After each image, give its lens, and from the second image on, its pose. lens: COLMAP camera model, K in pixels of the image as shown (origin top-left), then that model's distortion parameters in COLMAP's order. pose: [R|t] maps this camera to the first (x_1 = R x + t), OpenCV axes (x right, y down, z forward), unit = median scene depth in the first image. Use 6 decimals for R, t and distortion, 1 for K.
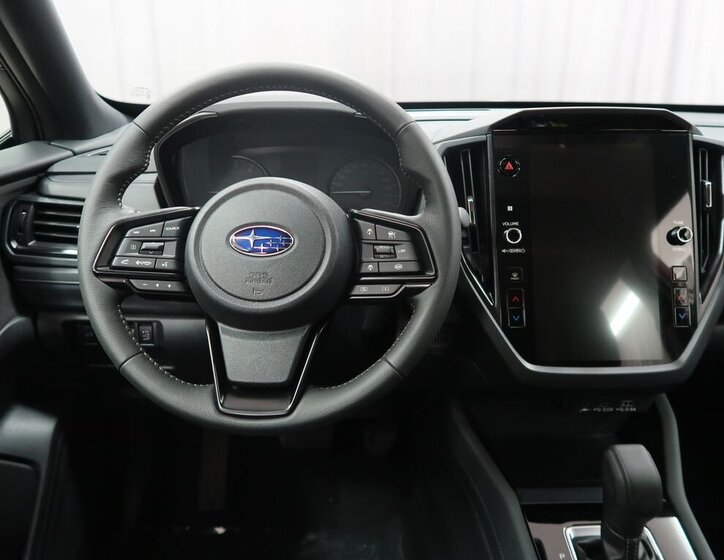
lens RADIAL K [[589.9, 0, 372.5], [0, 589.9, 279.0], [0, 0, 1]] dist [-0.026824, -0.001390]
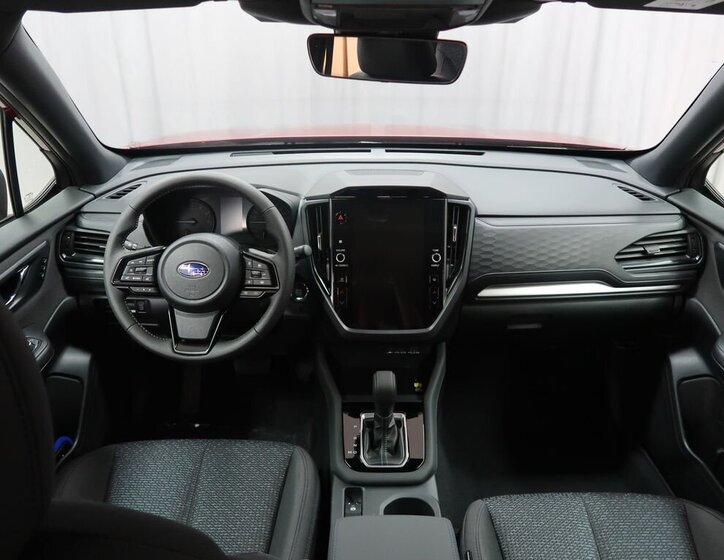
lens RADIAL K [[589.9, 0, 372.5], [0, 589.9, 279.0], [0, 0, 1]] dist [-0.026824, -0.001390]
pose [[0.999901, 0.010579, -0.009314, 0.423112], [-0.009518, 0.994173, 0.107372, -0.242717], [0.010395, -0.107273, 0.994175, -0.959225]]
